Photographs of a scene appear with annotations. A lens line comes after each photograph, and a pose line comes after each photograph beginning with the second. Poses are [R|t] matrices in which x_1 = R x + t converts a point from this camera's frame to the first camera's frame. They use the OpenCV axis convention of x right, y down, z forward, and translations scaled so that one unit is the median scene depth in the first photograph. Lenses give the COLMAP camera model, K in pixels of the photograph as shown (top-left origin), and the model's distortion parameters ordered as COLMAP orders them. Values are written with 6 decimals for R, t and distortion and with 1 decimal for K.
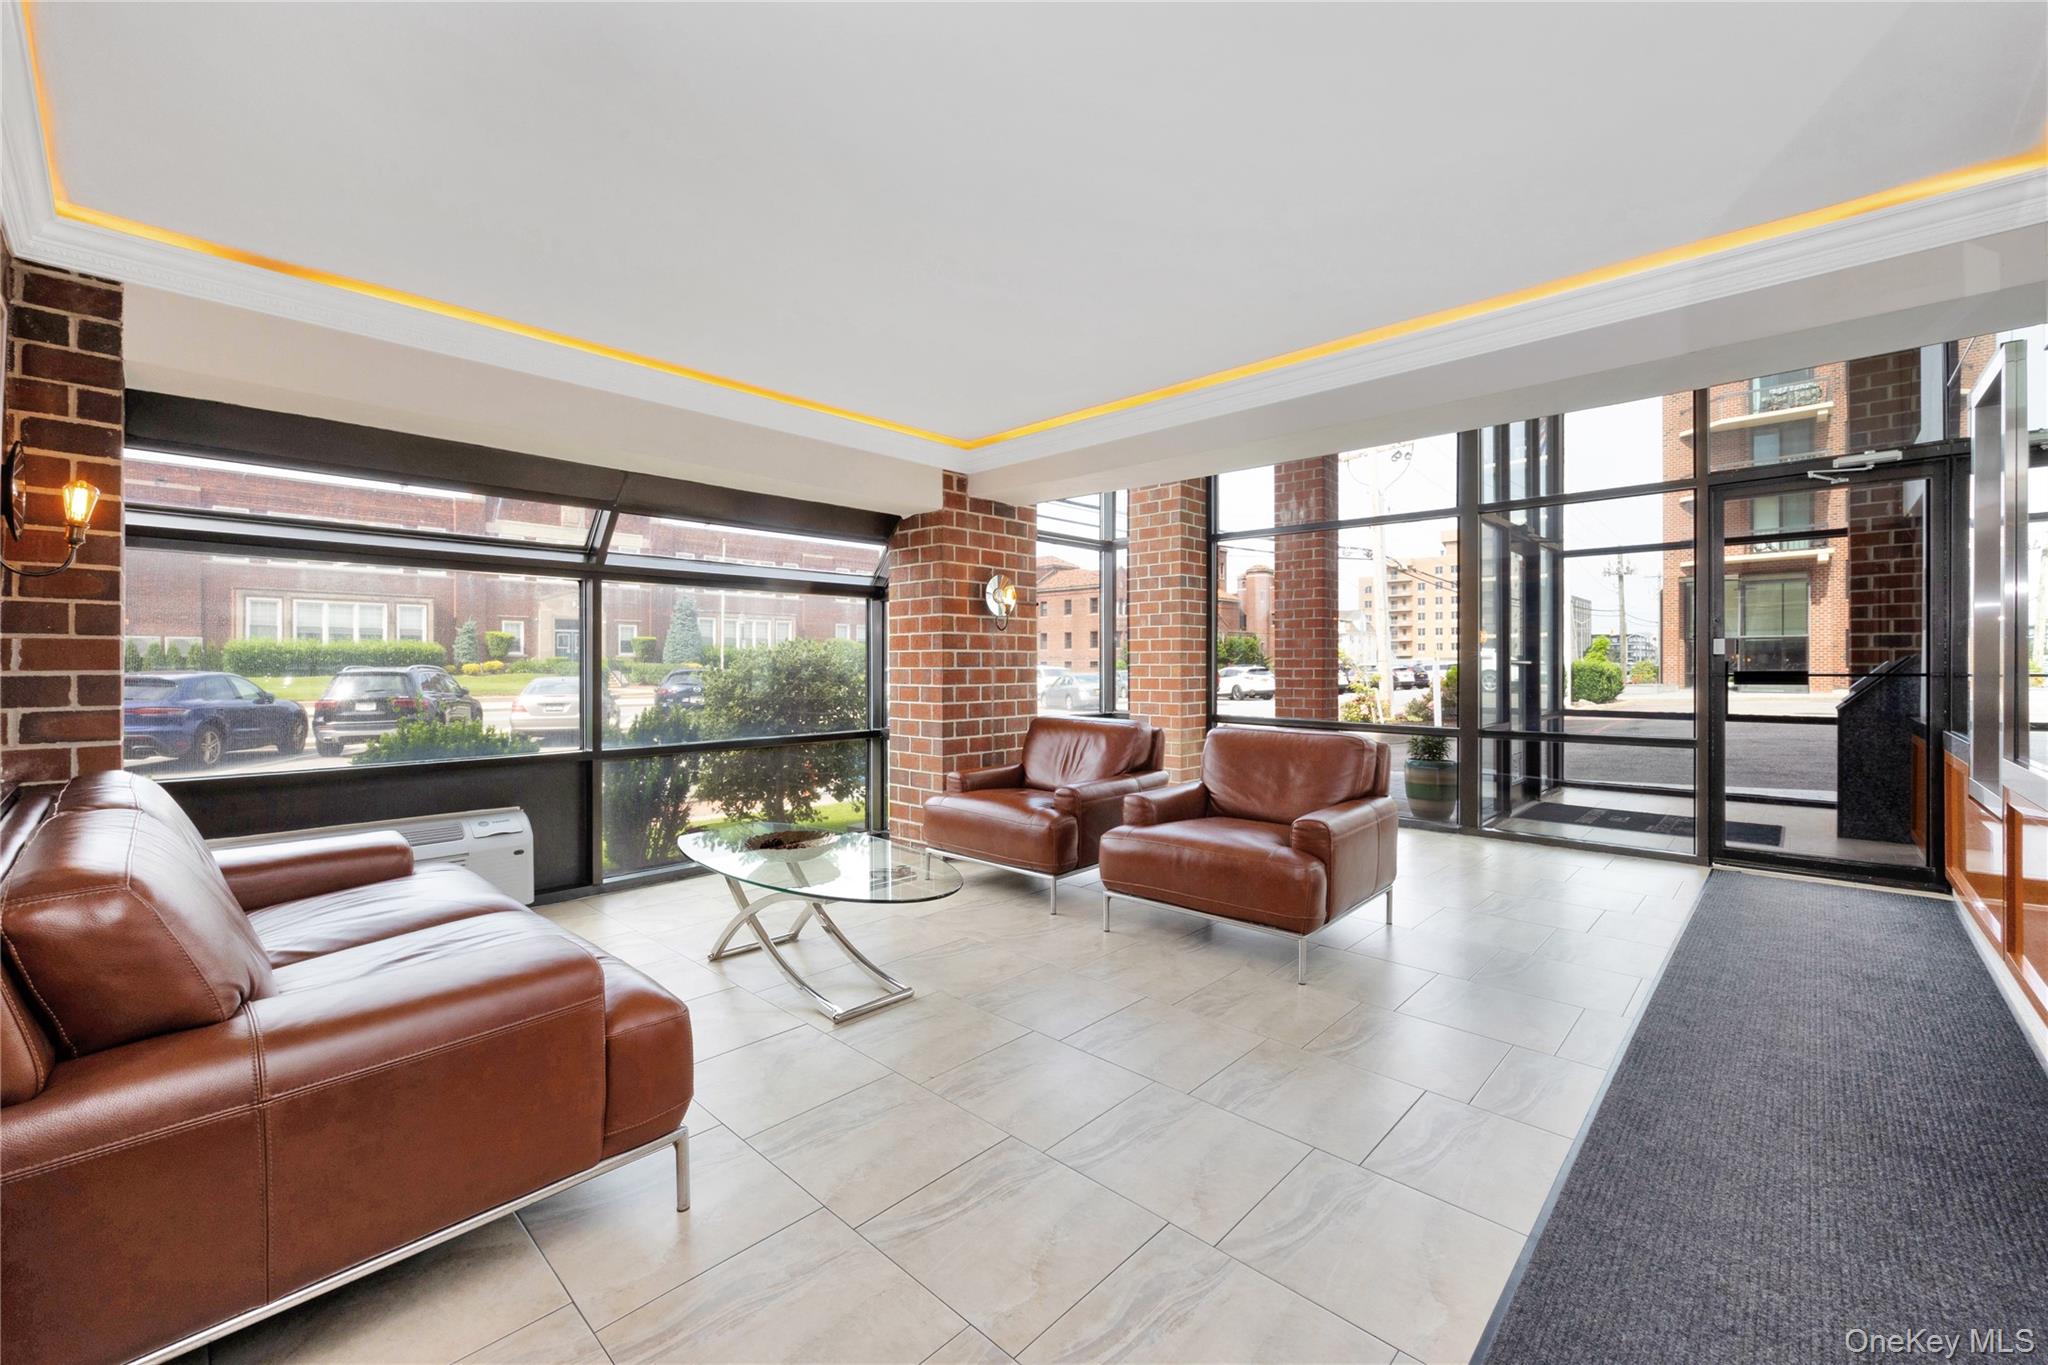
lens RADIAL K [[832.5, 0, 1037.6], [0, 832.5, 667.9], [0, 0, 1]] dist [-0.003568, 0.000052]
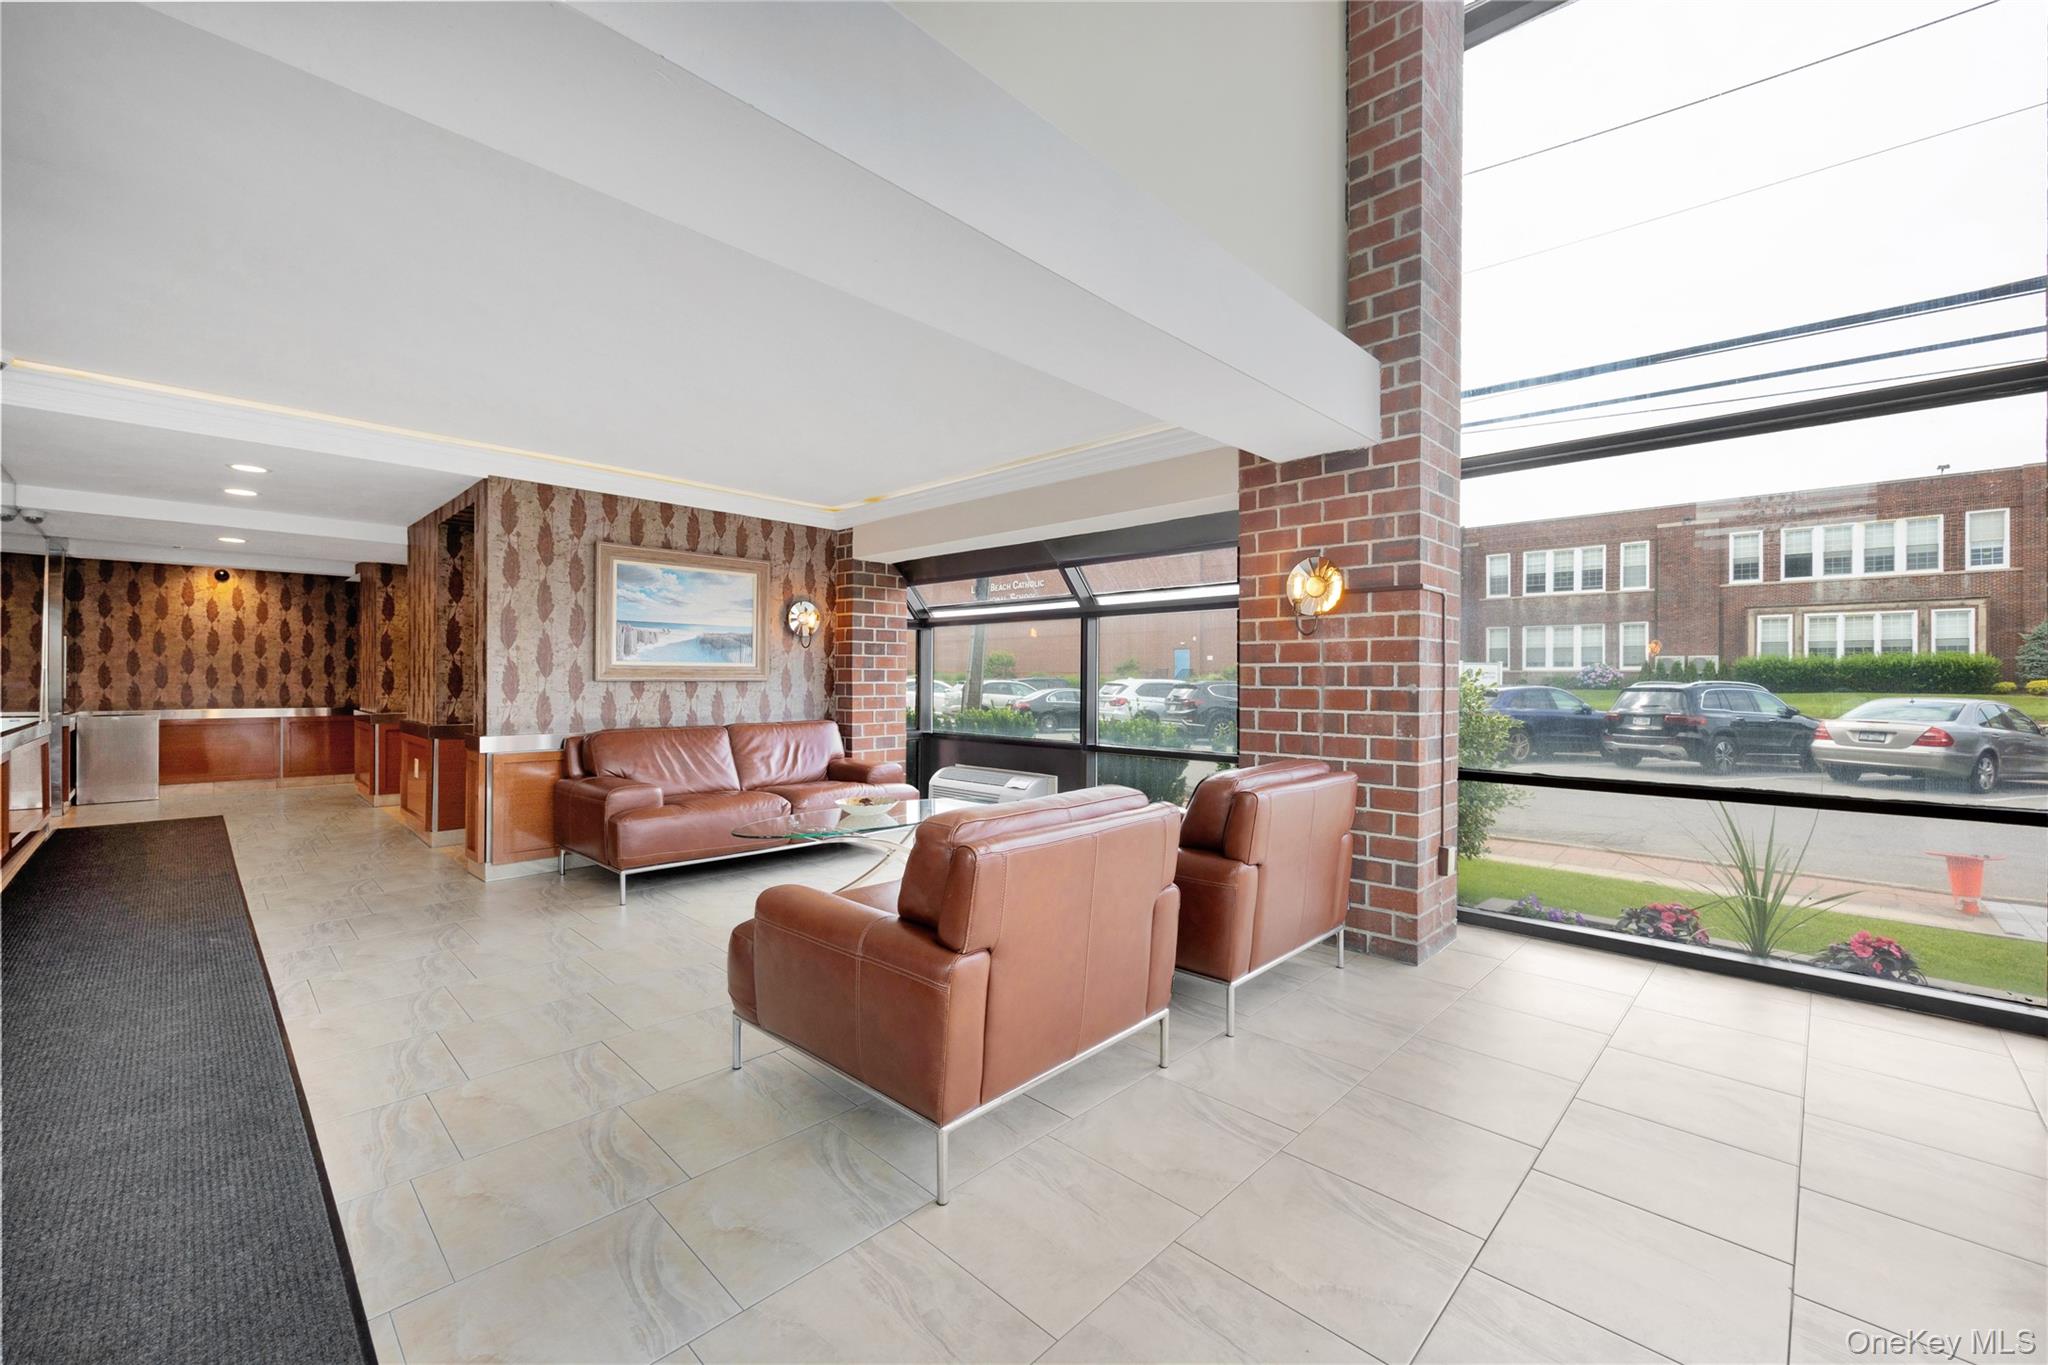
lens RADIAL K [[832.5, 0, 1037.9], [0, 832.5, 682.8], [0, 0, 1]] dist [-0.003568, 0.000052]
pose [[-0.025322, 0.006274, -0.999660, 0.663427], [-0.007315, 0.999952, 0.006461, -0.006929], [0.999653, 0.007476, -0.025275, 0.768069]]
